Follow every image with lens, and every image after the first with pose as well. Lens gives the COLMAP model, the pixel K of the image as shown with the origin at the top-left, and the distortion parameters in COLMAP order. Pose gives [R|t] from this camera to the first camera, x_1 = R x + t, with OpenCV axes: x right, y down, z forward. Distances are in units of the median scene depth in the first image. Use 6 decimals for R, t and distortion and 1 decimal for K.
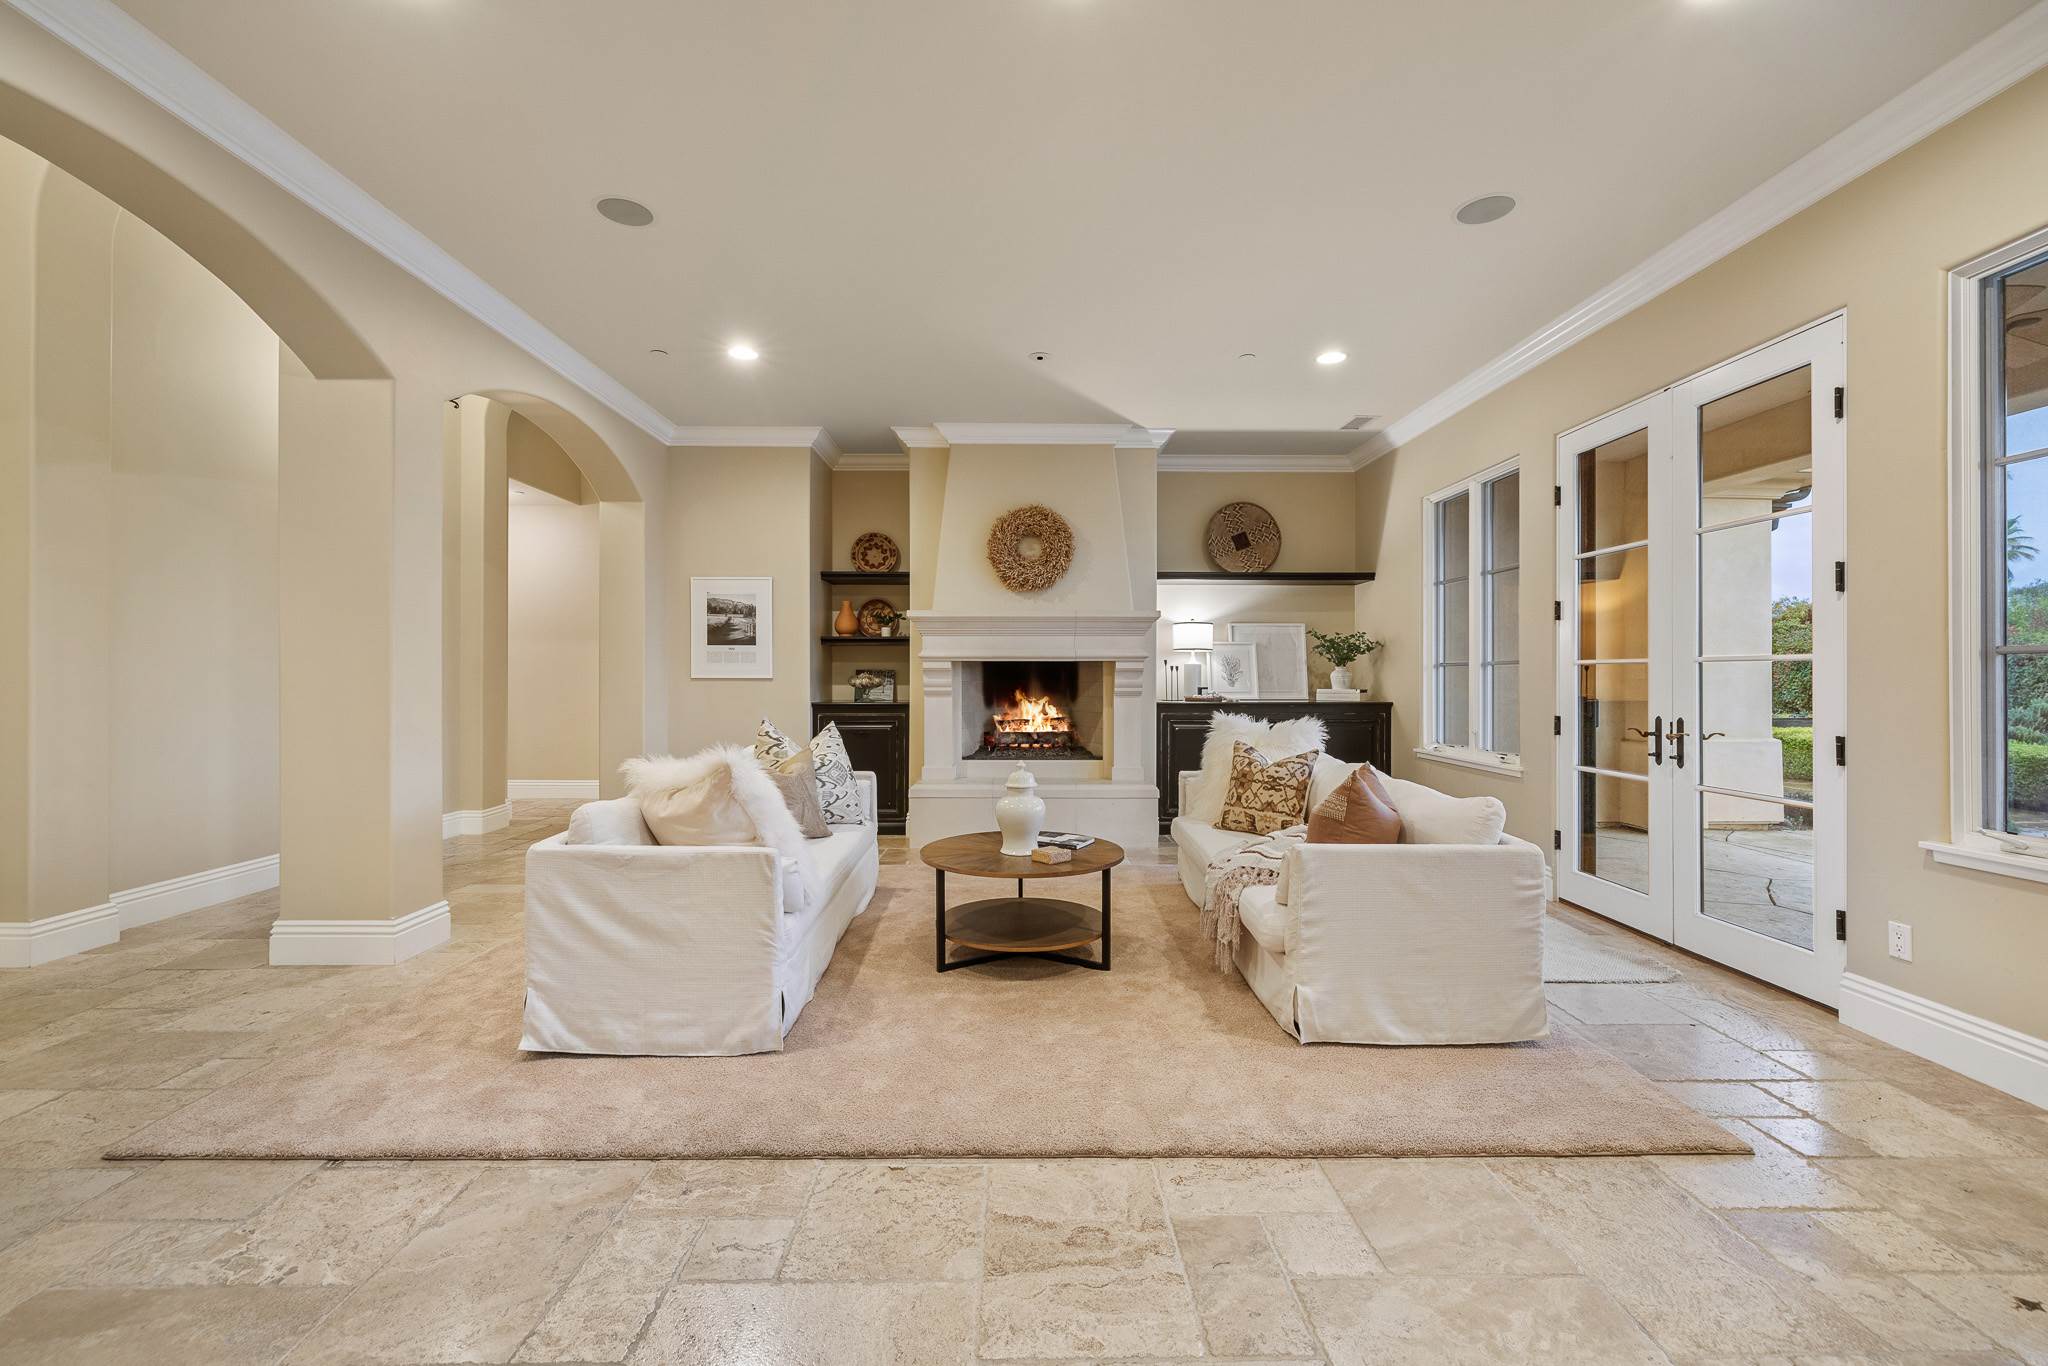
lens RADIAL K [[863.3, 0, 1011.3], [0, 863.3, 681.4], [0, 0, 1]] dist [-0.003733, 0.001114]
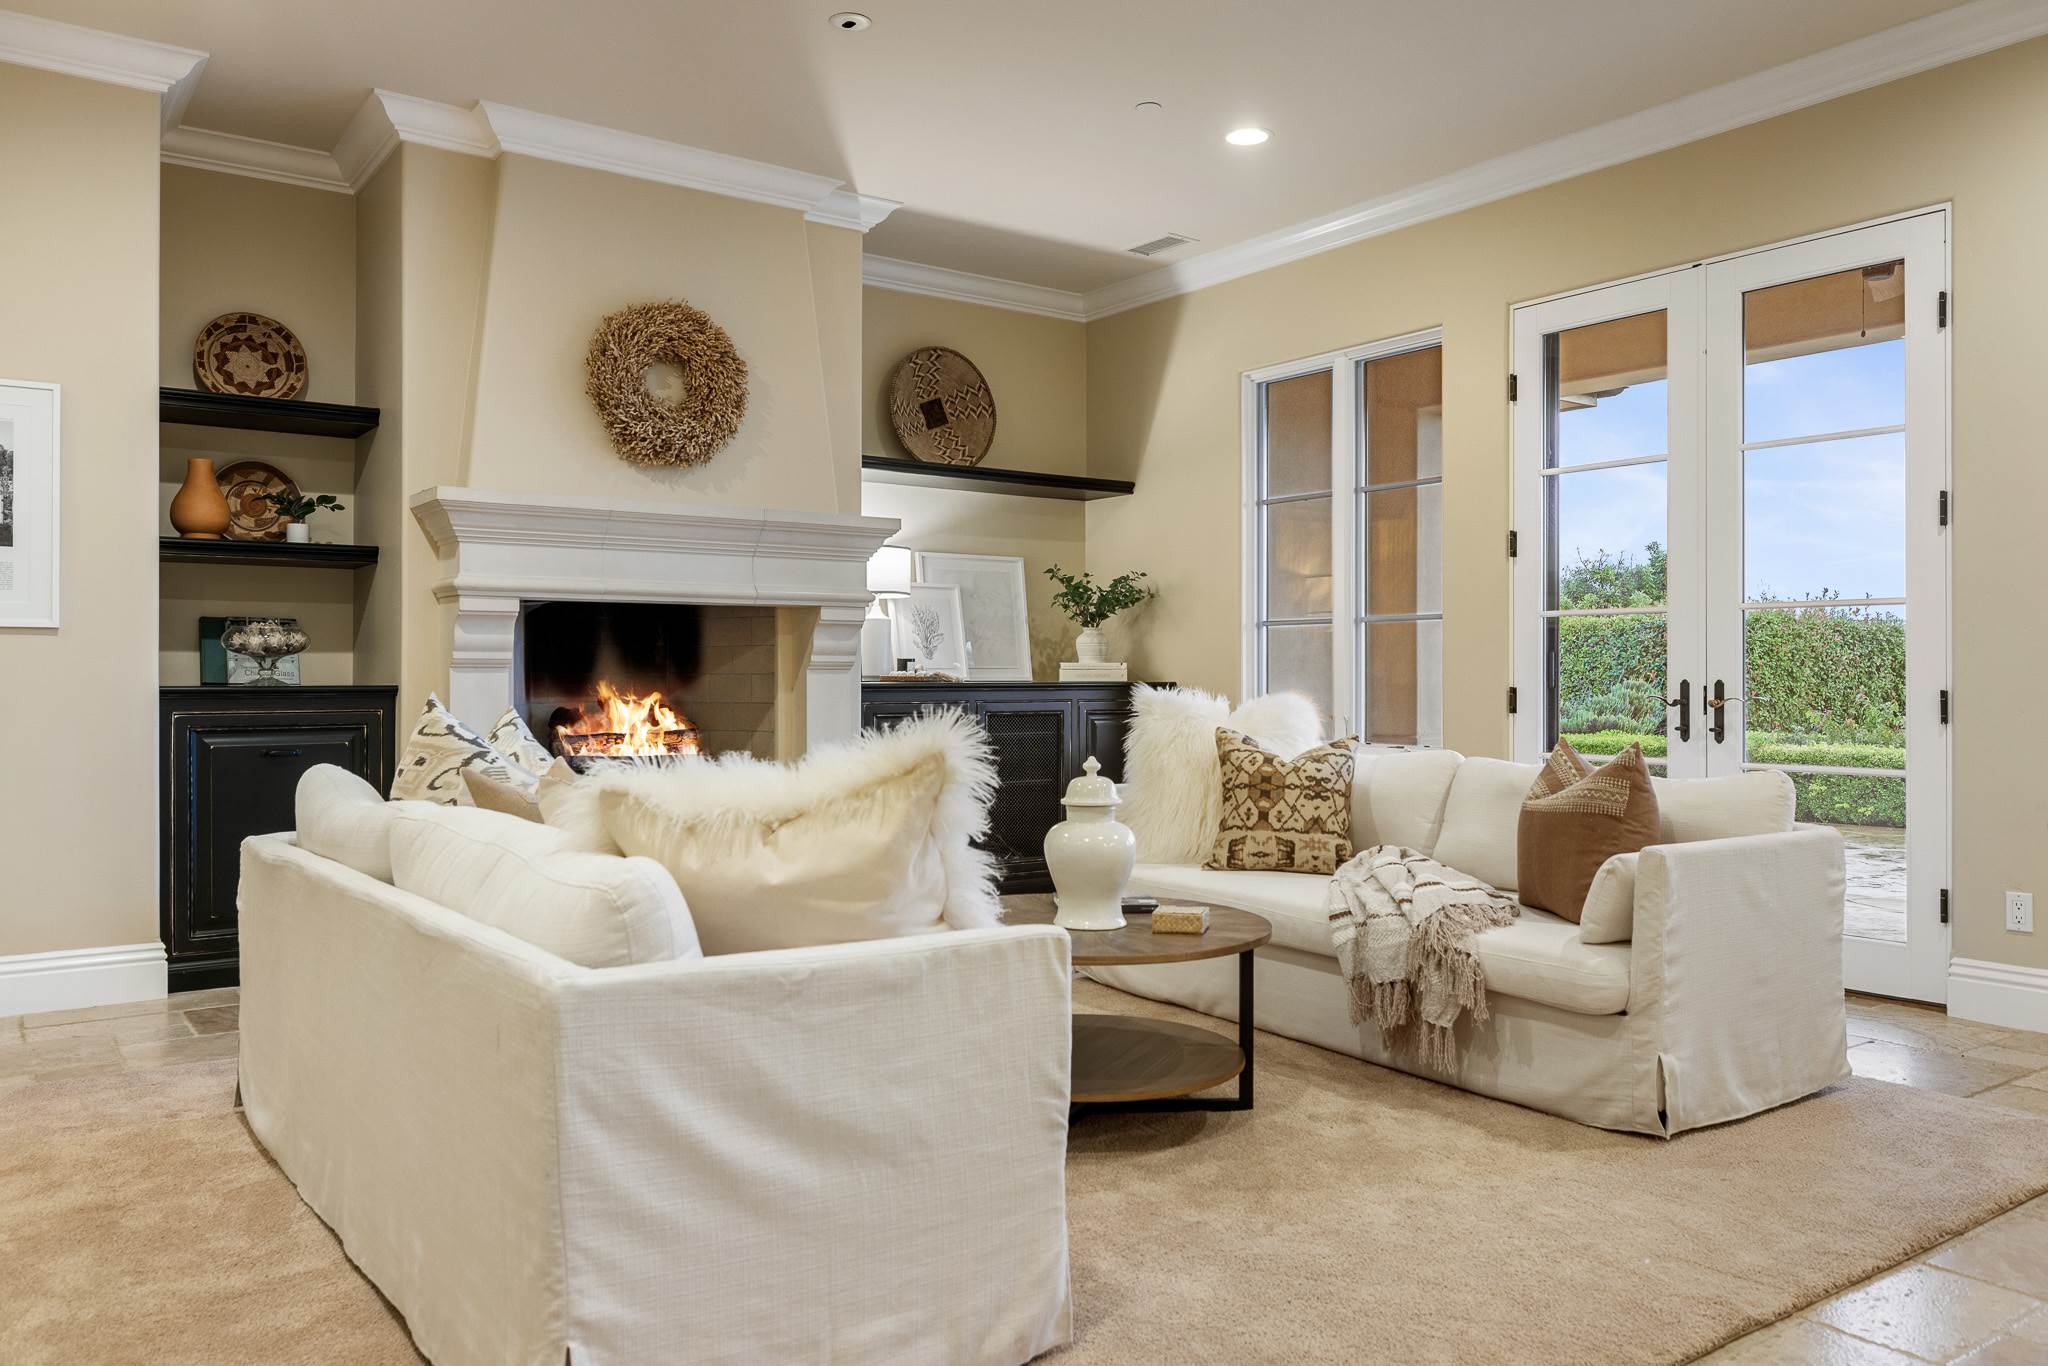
lens RADIAL K [[1521.5, 0, 1024.3], [0, 1521.5, 671.2], [0, 0, 1]] dist [-0.002512, 0.002781]
pose [[0.813487, 0.001222, 0.581582, -0.337037], [0.003585, 0.999968, -0.007116, 0.025173], [-0.581572, 0.007873, 0.813457, 0.137682]]
